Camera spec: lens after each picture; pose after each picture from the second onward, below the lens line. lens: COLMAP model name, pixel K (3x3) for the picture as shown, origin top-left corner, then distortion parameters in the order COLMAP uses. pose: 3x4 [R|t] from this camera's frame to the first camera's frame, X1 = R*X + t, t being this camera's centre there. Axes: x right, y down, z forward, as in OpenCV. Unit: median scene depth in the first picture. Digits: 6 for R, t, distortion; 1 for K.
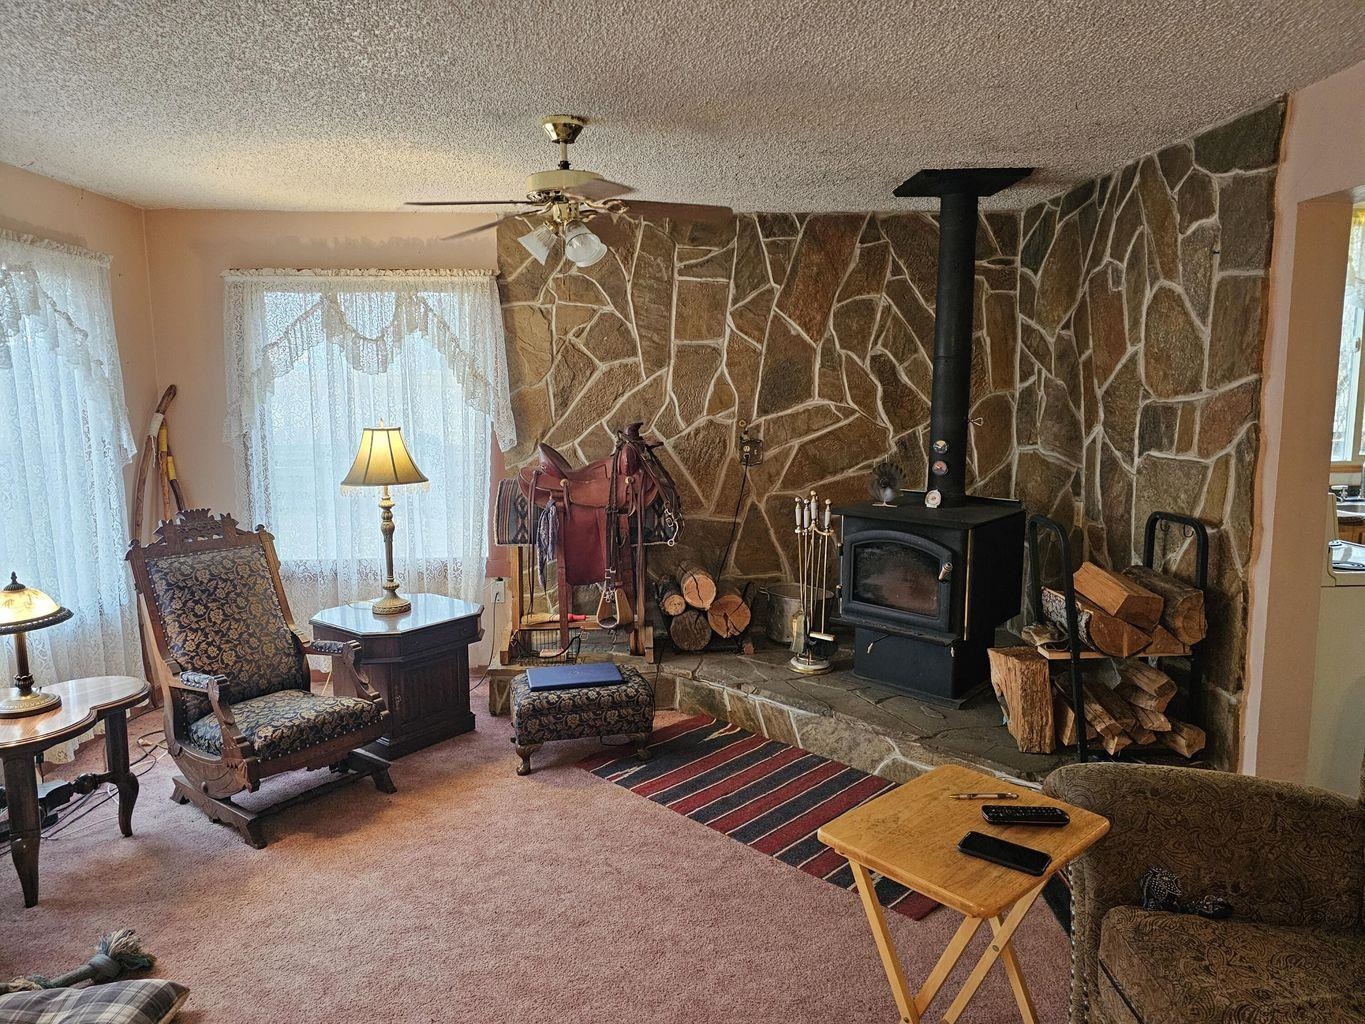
lens RADIAL K [[917.3, 0, 672.8], [0, 917.3, 511.2], [0, 0, 1]] dist [0.057142, -0.055023]
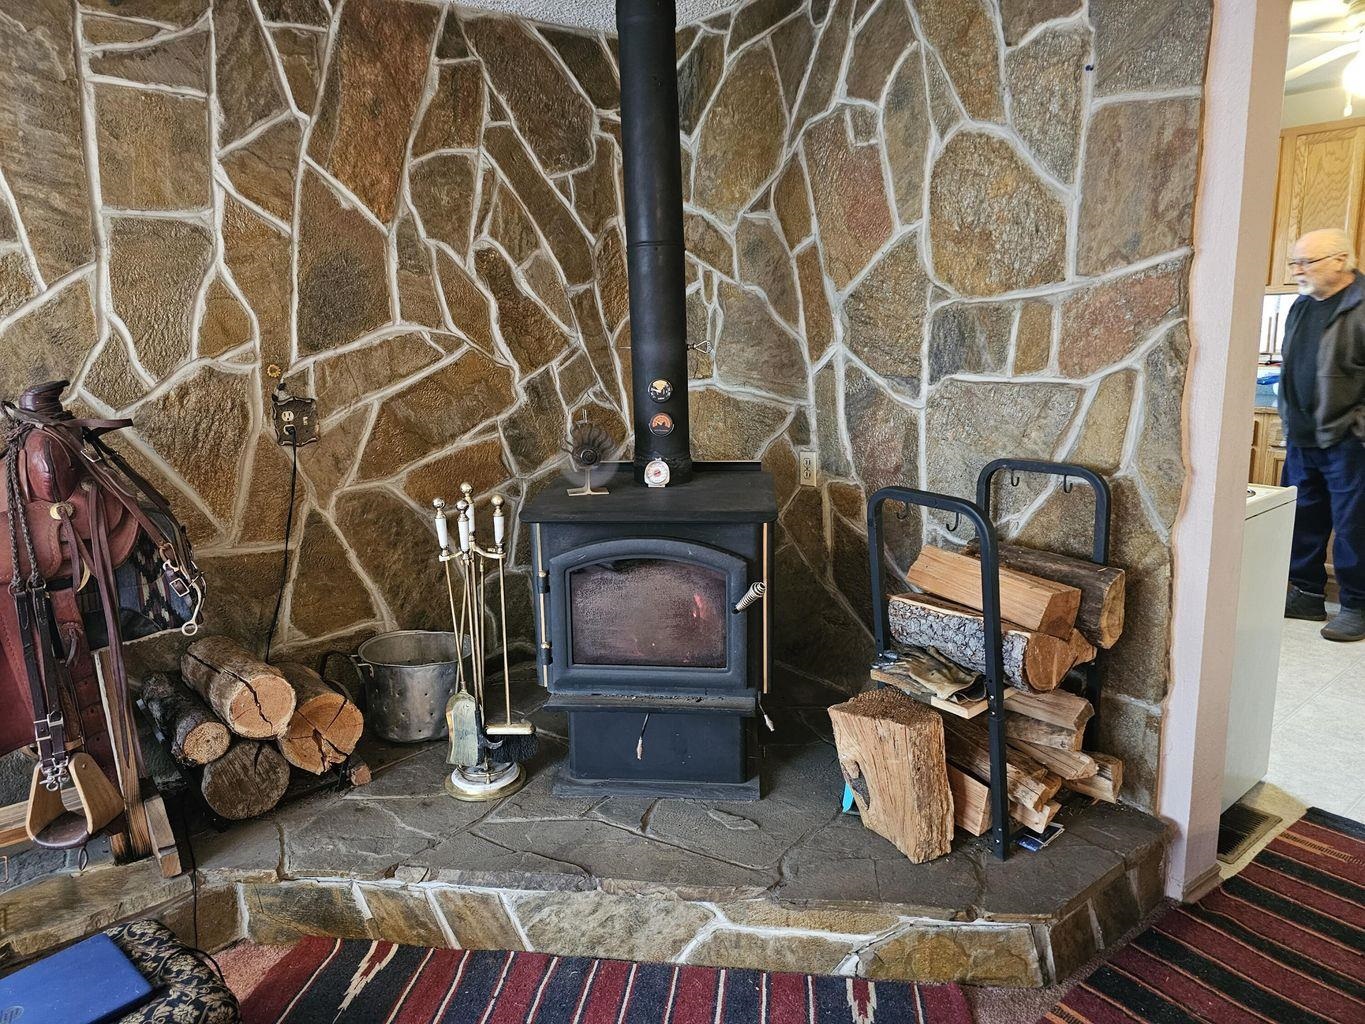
lens RADIAL K [[917.3, 0, 672.8], [0, 917.3, 511.2], [0, 0, 1]] dist [0.057142, -0.055023]
pose [[0.809823, -0.145770, 0.568276, -0.061183], [0.110803, 0.989210, 0.095845, -0.042234], [-0.576116, -0.014651, 0.817237, 0.439748]]
